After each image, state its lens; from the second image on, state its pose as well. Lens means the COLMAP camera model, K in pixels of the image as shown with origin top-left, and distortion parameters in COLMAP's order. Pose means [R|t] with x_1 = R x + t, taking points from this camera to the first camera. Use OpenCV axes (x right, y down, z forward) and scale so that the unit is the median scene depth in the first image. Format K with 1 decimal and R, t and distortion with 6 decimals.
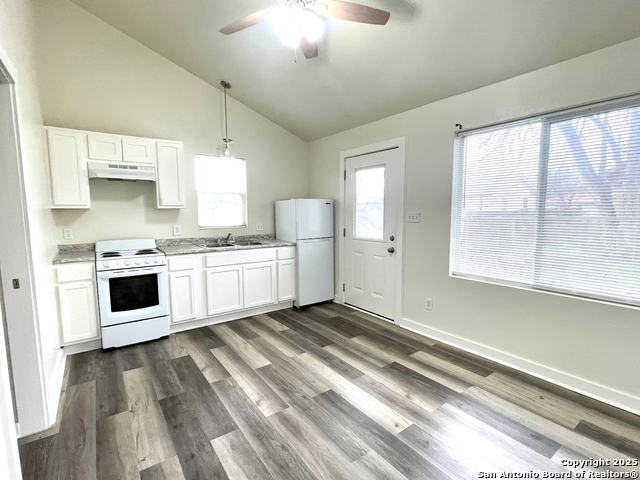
lens RADIAL K [[305.3, 0, 318.7], [0, 305.3, 240.8], [0, 0, 1]] dist [-0.000043, -0.001152]
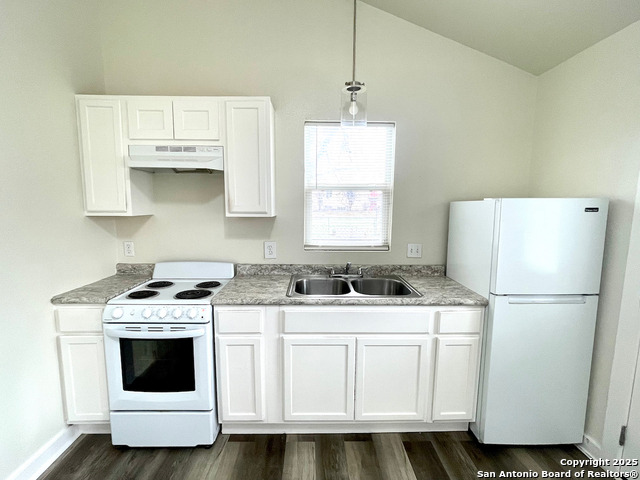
lens RADIAL K [[305.3, 0, 317.9], [0, 305.3, 241.8], [0, 0, 1]] dist [-0.000043, -0.001152]
pose [[0.817187, 0.081393, -0.570597, -0.038091], [-0.068312, 0.996678, 0.044338, -0.096919], [0.572310, 0.002746, 0.820033, 0.622383]]
